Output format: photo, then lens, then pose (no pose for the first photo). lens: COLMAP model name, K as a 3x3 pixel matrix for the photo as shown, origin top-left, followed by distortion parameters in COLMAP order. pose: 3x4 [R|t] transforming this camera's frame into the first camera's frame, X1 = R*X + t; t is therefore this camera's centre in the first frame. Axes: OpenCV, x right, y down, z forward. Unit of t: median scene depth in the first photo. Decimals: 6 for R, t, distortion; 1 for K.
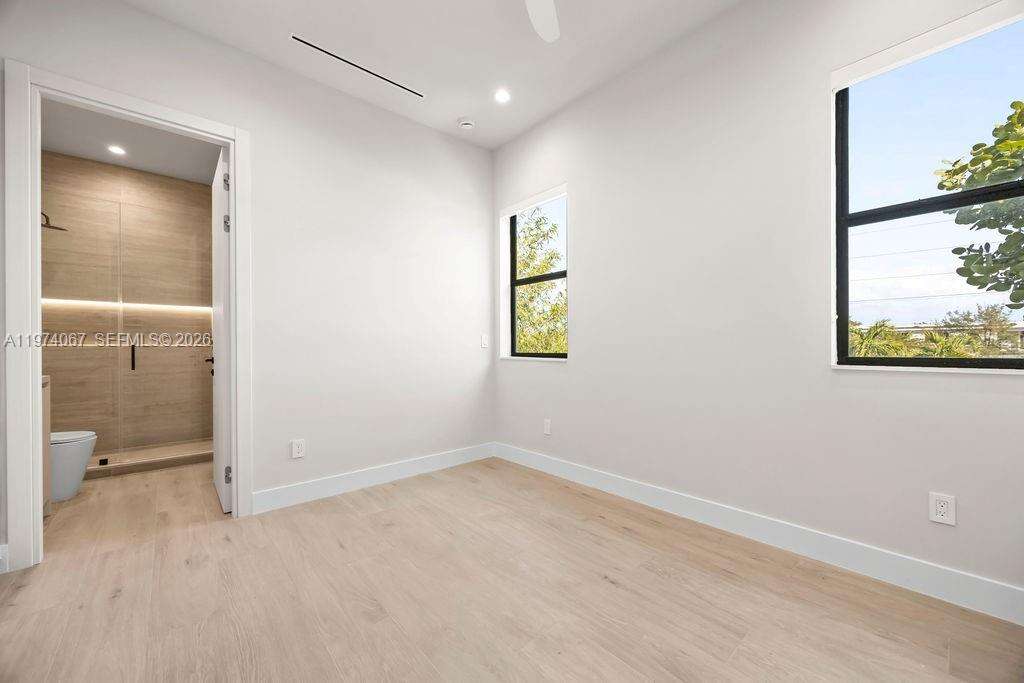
lens RADIAL K [[391.4, 0, 508.7], [0, 391.4, 345.7], [0, 0, 1]] dist [-0.002146, -0.000528]
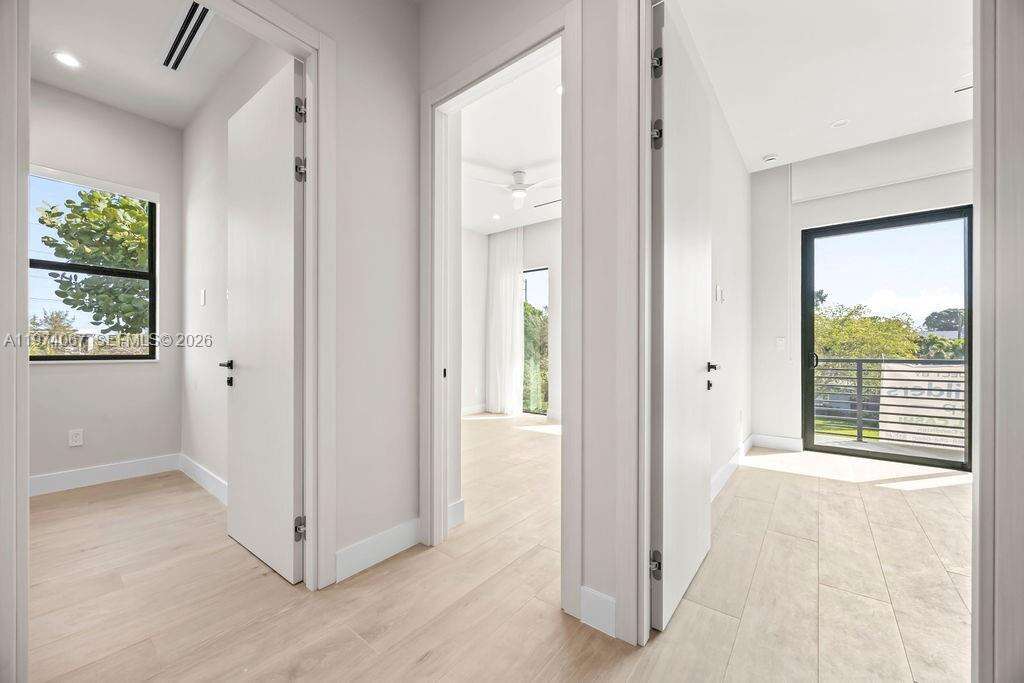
lens RADIAL K [[391.4, 0, 509.8], [0, 391.4, 349.2], [0, 0, 1]] dist [-0.002146, -0.000528]
pose [[-0.183860, 0.005788, 0.982935, -0.521930], [-0.004911, 0.999965, -0.006807, 0.006406], [-0.982940, -0.006079, -0.183826, -0.333324]]
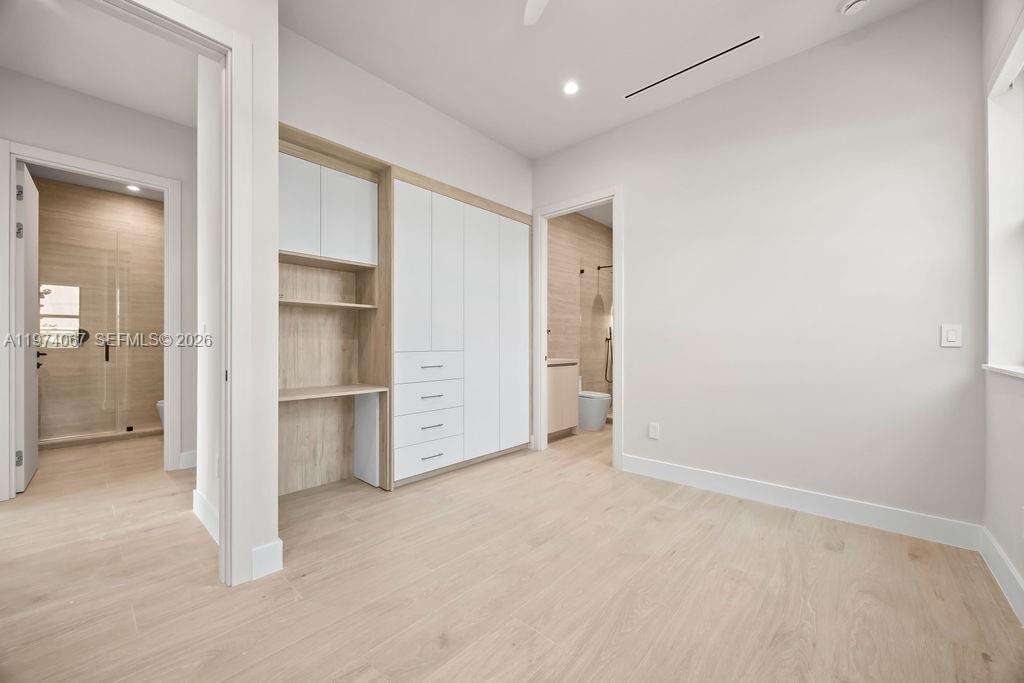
lens RADIAL K [[391.4, 0, 509.2], [0, 391.4, 340.7], [0, 0, 1]] dist [-0.002146, -0.000528]
pose [[0.119637, 0.002613, -0.992814, 0.515245], [0.005512, 0.999979, 0.003297, -0.012313], [0.992802, -0.005867, 0.119620, 0.381915]]
